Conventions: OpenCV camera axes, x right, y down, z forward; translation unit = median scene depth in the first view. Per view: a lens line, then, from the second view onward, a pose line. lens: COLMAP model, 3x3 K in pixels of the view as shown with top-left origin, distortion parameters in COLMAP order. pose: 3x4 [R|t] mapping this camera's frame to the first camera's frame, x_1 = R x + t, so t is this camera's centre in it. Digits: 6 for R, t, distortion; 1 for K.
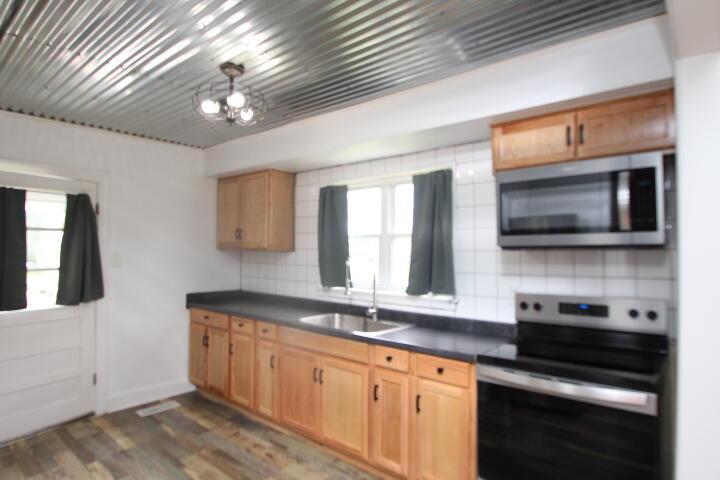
lens RADIAL K [[408.9, 0, 360.6], [0, 408.9, 241.9], [0, 0, 1]] dist [-0.010489, -0.007790]
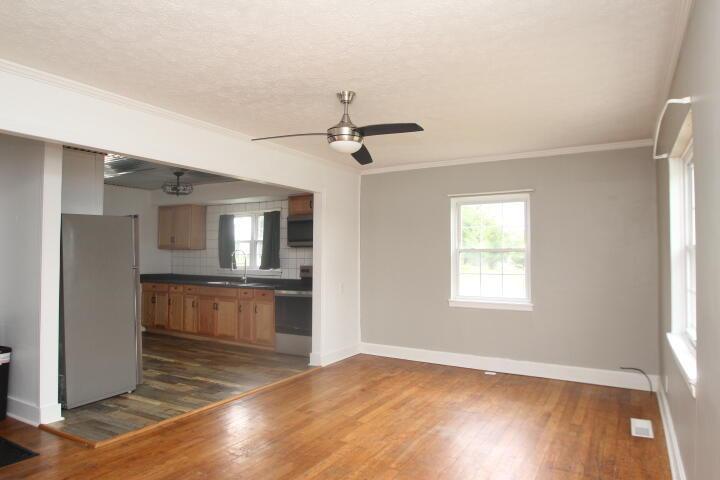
lens RADIAL K [[449.4, 0, 359.0], [0, 449.4, 244.1], [0, 0, 1]] dist [-0.026346, -0.002313]
pose [[0.987213, 0.003459, 0.159368, 0.239474], [-0.002577, 0.999980, -0.005737, 0.009983], [-0.159385, 0.005252, 0.987203, -1.321966]]
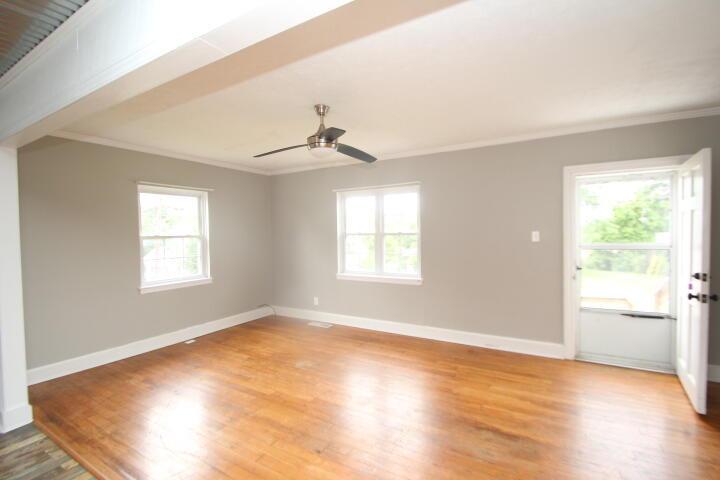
lens RADIAL K [[335.1, 0, 359.8], [0, 335.1, 239.2], [0, 0, 1]] dist [0.011918, -0.015232]
pose [[-0.156412, -0.020593, 0.987477, -0.555395], [-0.000469, 0.999784, 0.020776, 0.001162], [-0.987692, 0.002786, -0.156388, -0.272350]]
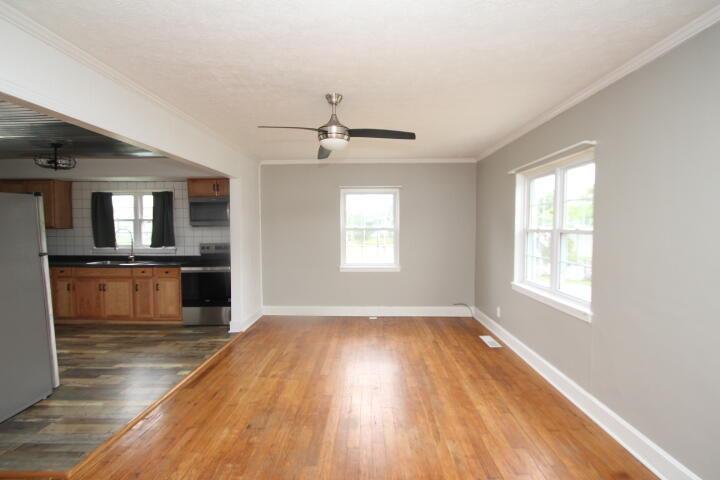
lens RADIAL K [[335.1, 0, 359.5], [0, 335.1, 241.7], [0, 0, 1]] dist [0.011918, -0.015232]
pose [[0.782081, -0.031612, 0.622374, -0.124599], [-0.006844, 0.998217, 0.059302, -0.015630], [-0.623139, -0.050638, 0.780470, -1.045300]]
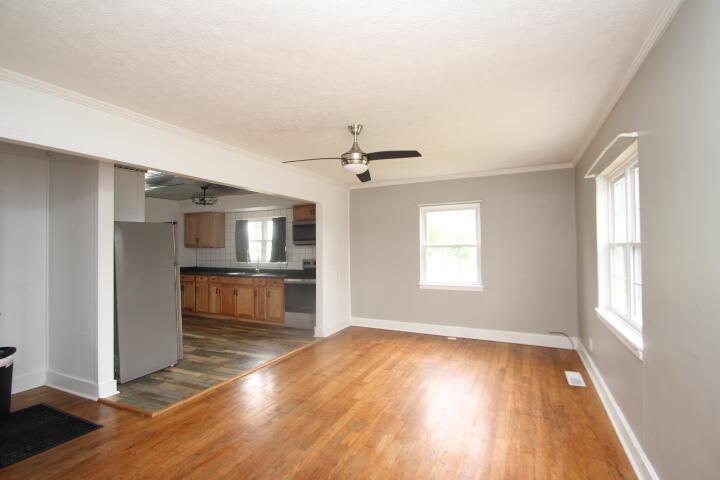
lens RADIAL K [[335.1, 0, 359.2], [0, 335.1, 243.0], [0, 0, 1]] dist [0.011918, -0.015232]
pose [[0.970216, -0.009422, 0.242057, 0.144102], [0.008664, 0.999954, 0.004198, -0.004983], [-0.242085, -0.001976, 0.970253, -1.258041]]
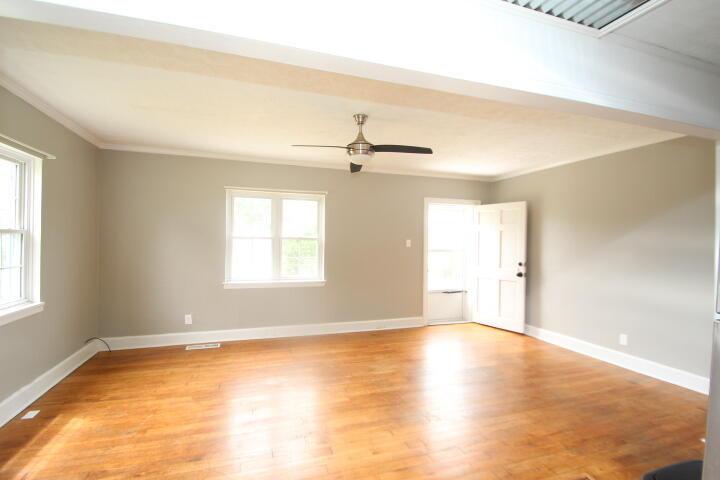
lens RADIAL K [[335.1, 0, 357.8], [0, 335.1, 240.2], [0, 0, 1]] dist [0.011918, -0.015232]
pose [[-0.849460, -0.011012, 0.527538, -0.139350], [-0.023716, 0.999569, -0.017324, 0.035745], [-0.527120, -0.027227, -0.849355, 0.508747]]
